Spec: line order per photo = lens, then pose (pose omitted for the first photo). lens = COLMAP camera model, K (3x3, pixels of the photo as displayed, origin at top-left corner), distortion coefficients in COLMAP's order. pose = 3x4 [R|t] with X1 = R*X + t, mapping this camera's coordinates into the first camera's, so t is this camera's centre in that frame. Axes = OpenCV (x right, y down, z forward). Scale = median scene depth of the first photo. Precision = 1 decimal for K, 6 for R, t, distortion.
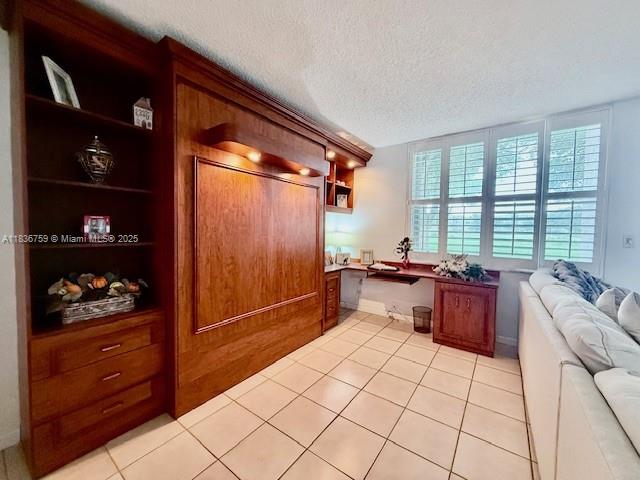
lens RADIAL K [[252.8, 0, 318.0], [0, 252.8, 239.1], [0, 0, 1]] dist [-0.000342, -0.000242]
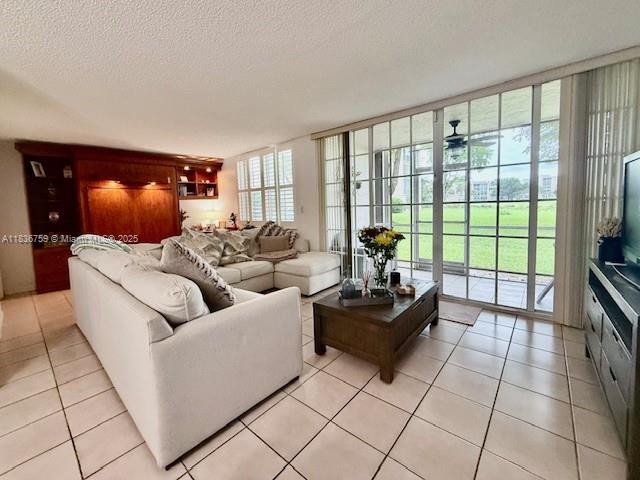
lens RADIAL K [[259.2, 0, 299.0], [0, 259.2, 226.0], [0, 0, 1]] dist [-0.000155, -0.000009]
pose [[0.990504, -0.041547, -0.131053, 1.285154], [0.047045, 0.998126, 0.039133, 0.047345], [0.129181, -0.044927, 0.990603, -0.883351]]
